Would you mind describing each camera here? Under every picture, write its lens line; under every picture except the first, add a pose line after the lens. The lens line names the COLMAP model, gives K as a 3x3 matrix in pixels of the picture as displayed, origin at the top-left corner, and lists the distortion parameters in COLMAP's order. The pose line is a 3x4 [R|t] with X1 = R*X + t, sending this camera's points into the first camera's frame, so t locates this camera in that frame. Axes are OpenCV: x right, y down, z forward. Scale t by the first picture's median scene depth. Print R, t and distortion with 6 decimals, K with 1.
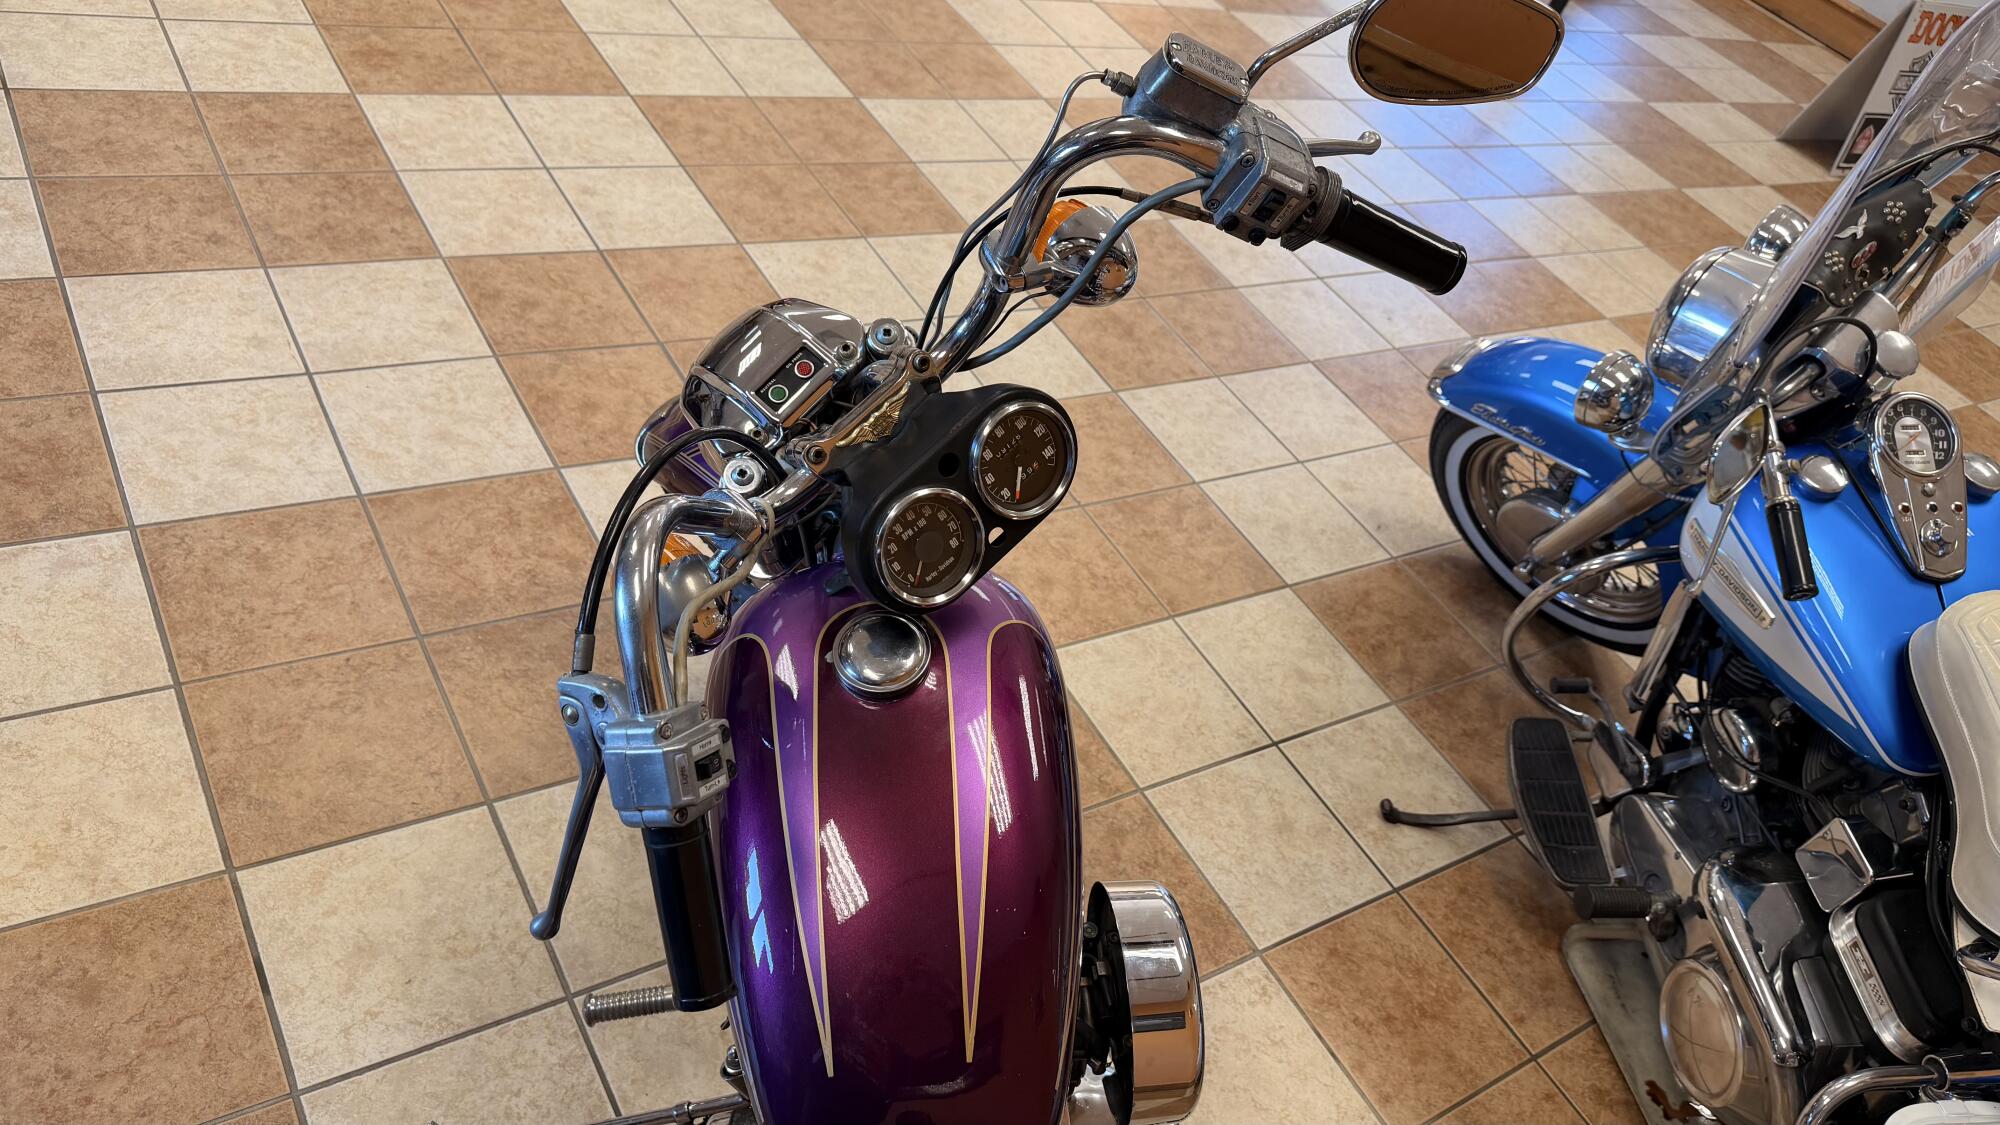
lens RADIAL K [[1418.6, 0, 1008.0], [0, 1418.6, 560.6], [0, 0, 1]] dist [0.068006, -0.129875]
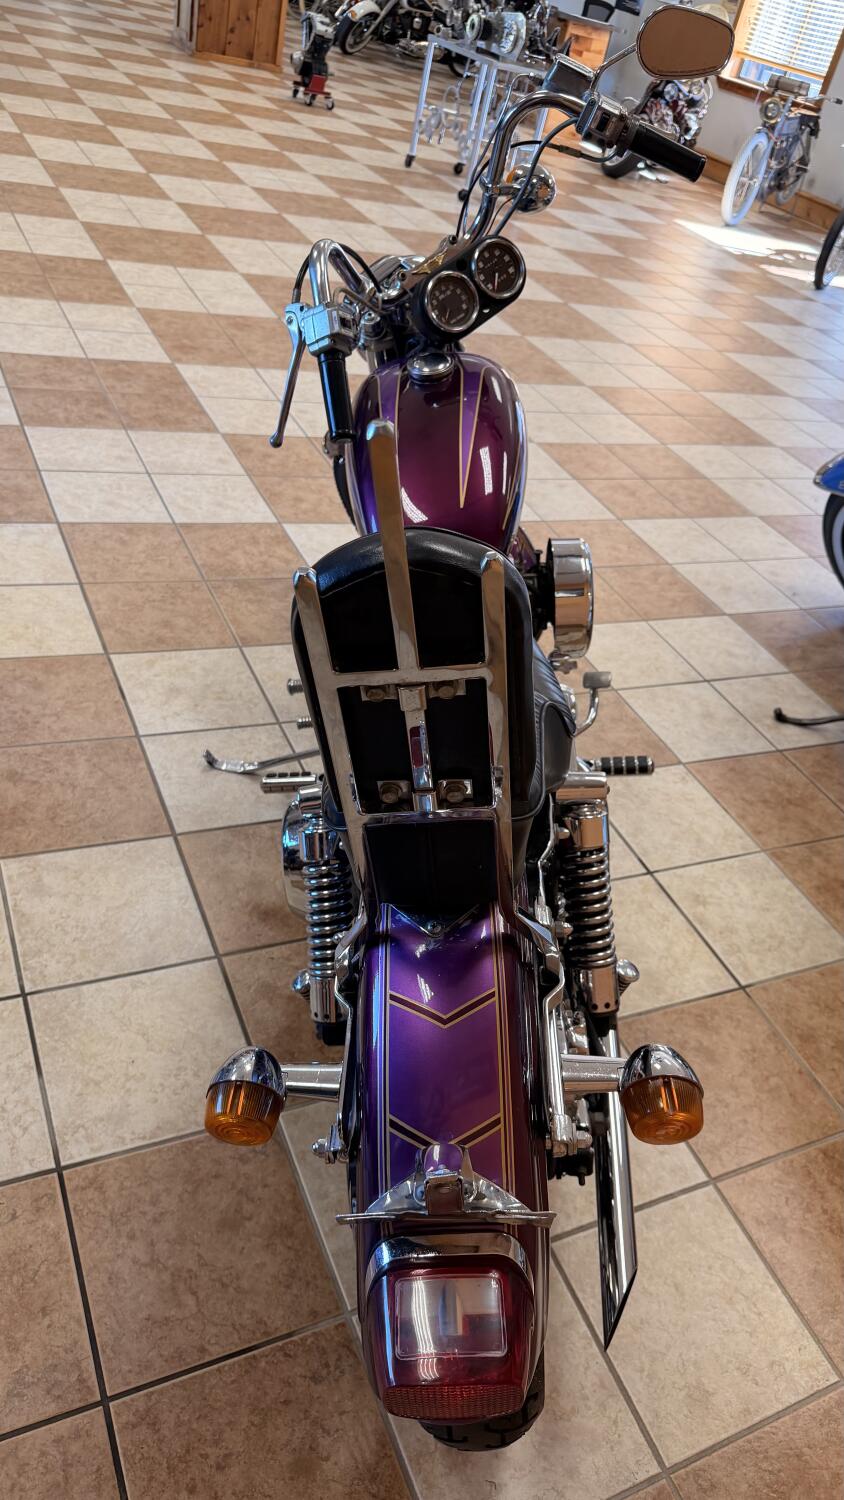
lens RADIAL K [[1064.0, 0, 422.0], [0, 1064.0, 750.0], [0, 0, 1]] dist [0.068006, -0.129875]
pose [[0.986344, 0.005847, -0.164592, 0.074296], [-0.024514, 0.993449, -0.111612, 0.366910], [0.162861, 0.114123, 0.980027, -0.226612]]
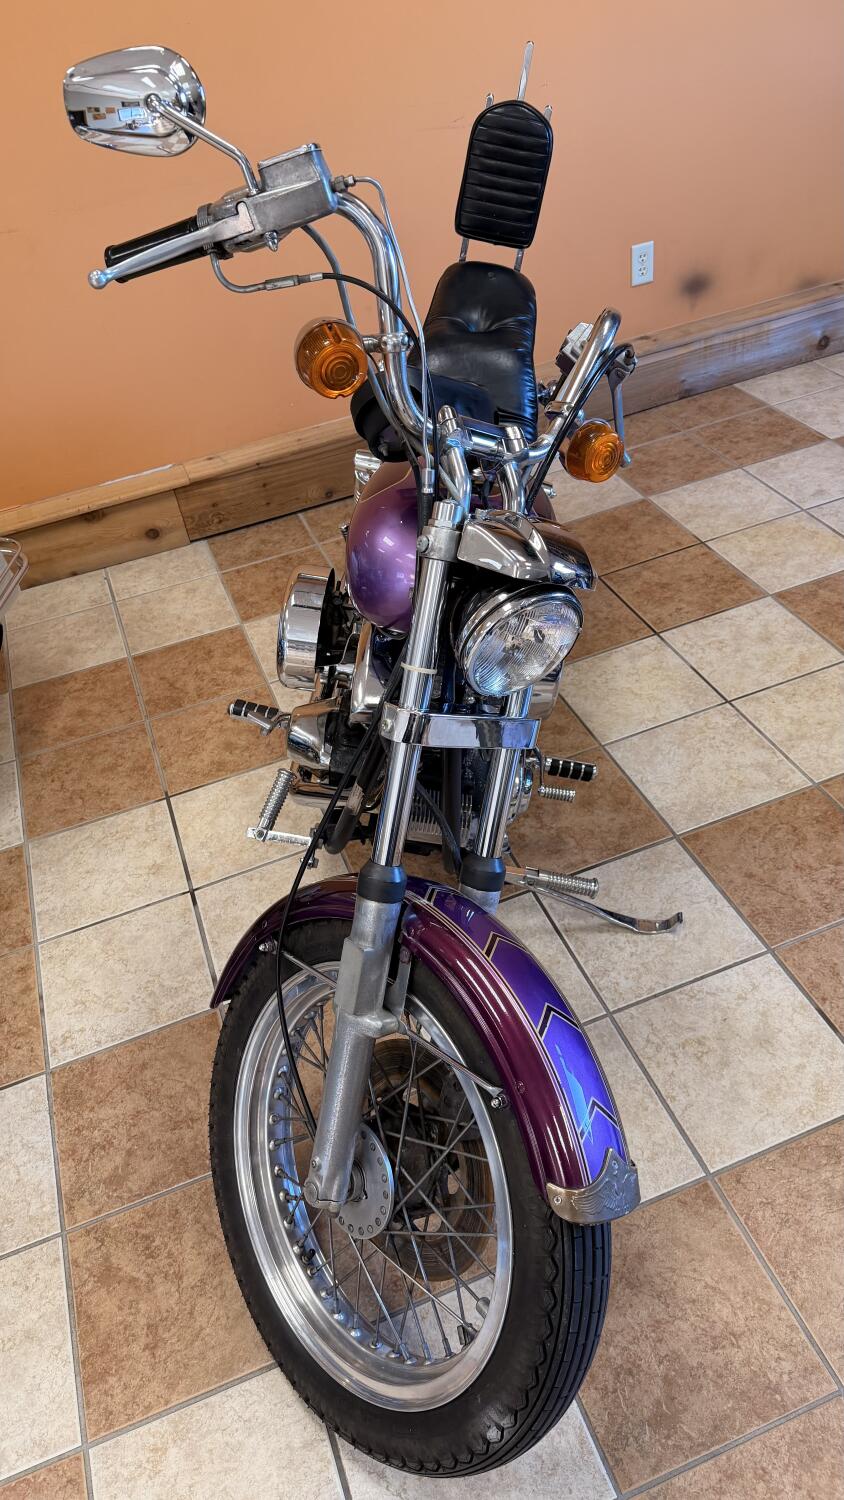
lens RADIAL K [[1064.0, 0, 422.0], [0, 1064.0, 750.0], [0, 0, 1]] dist [0.068006, -0.129875]
pose [[-0.964428, -0.258557, 0.055017, -0.092680], [0.025090, 0.117653, 0.992738, -0.562447], [-0.263152, 0.958804, -0.106981, 0.686006]]
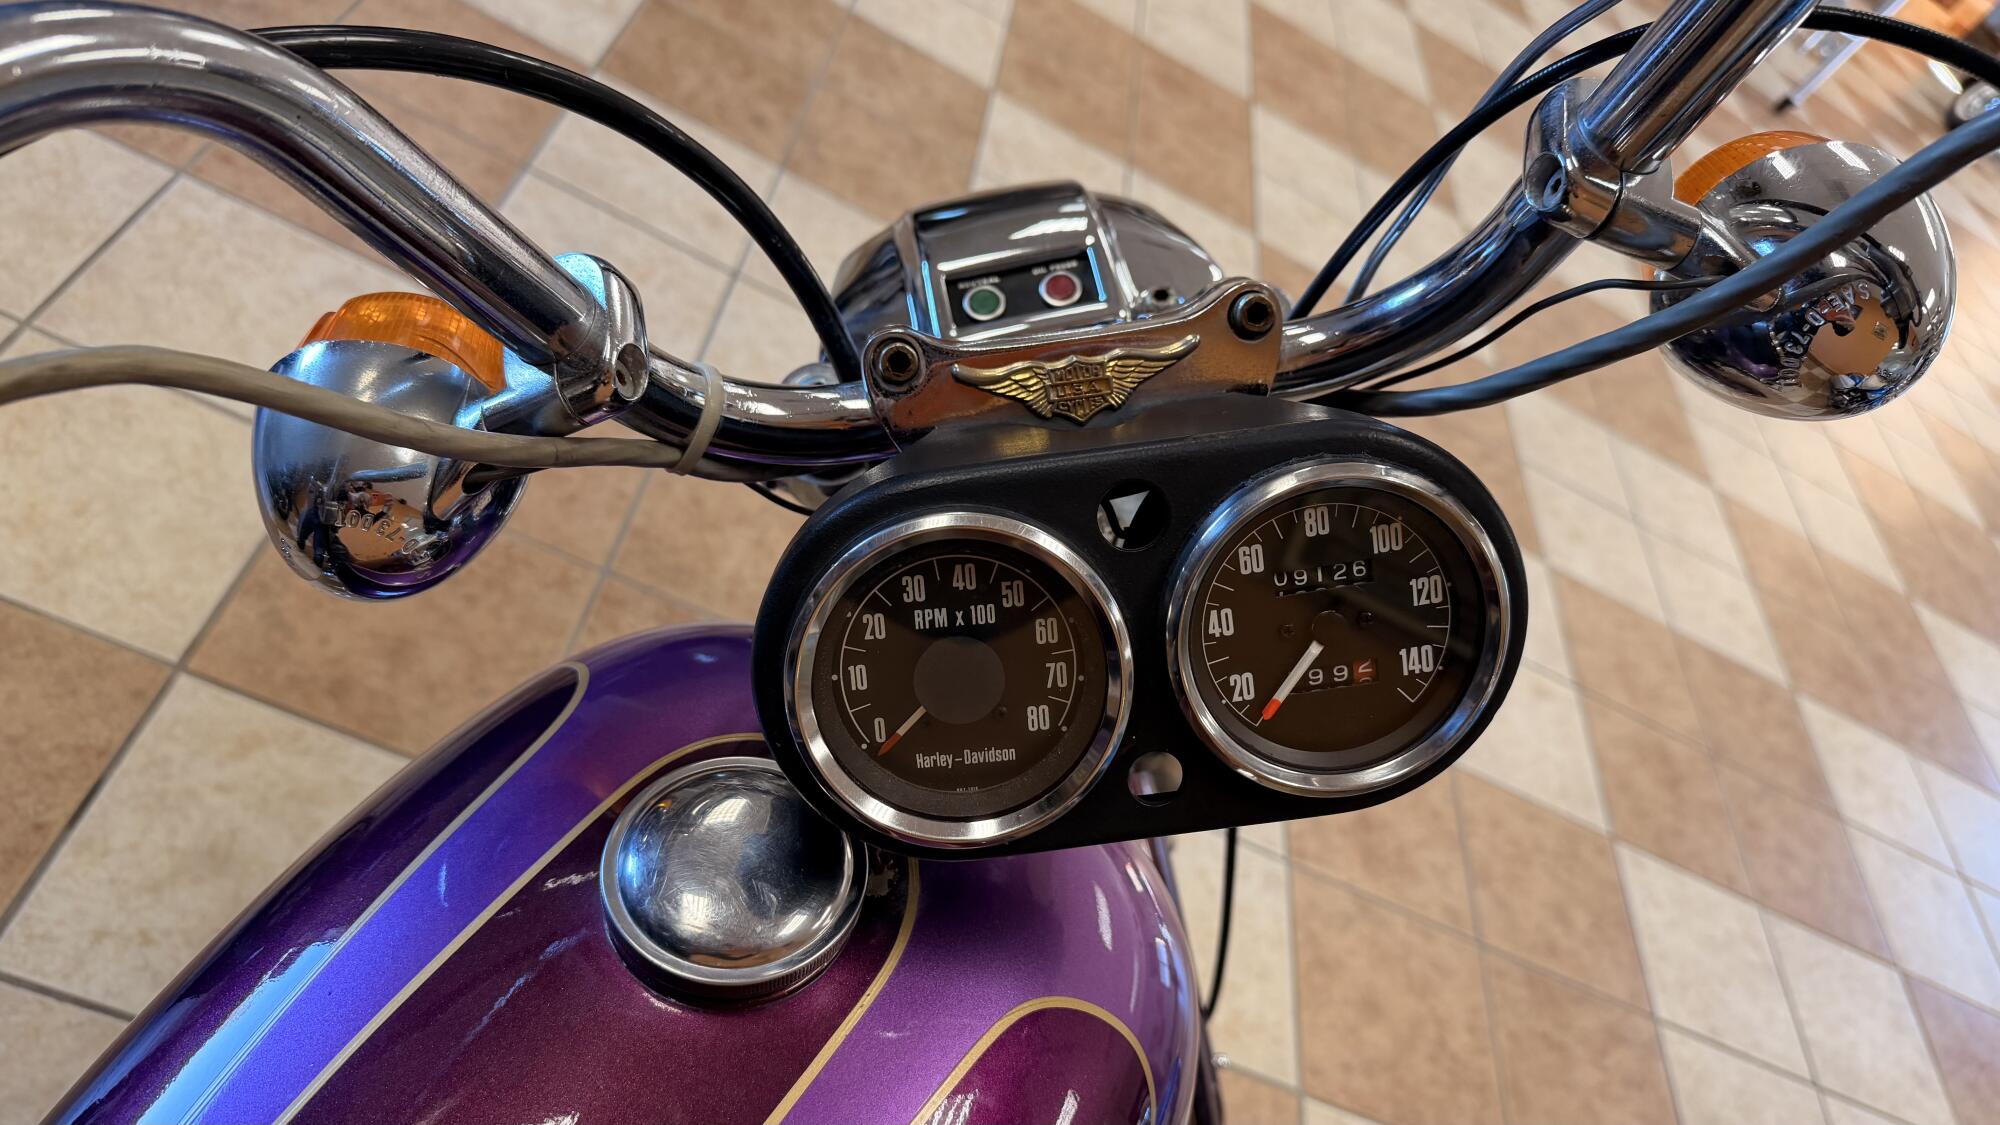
lens RADIAL K [[1444.3, 0, 984.9], [0, 1444.3, 563.1], [0, 0, 1]] dist [0.071354, -0.141782]
pose [[0.789304, 0.498464, -0.358515, 0.027530], [-0.557053, 0.826929, -0.076677, -0.004169], [0.258246, 0.260233, 0.930370, 0.285946]]
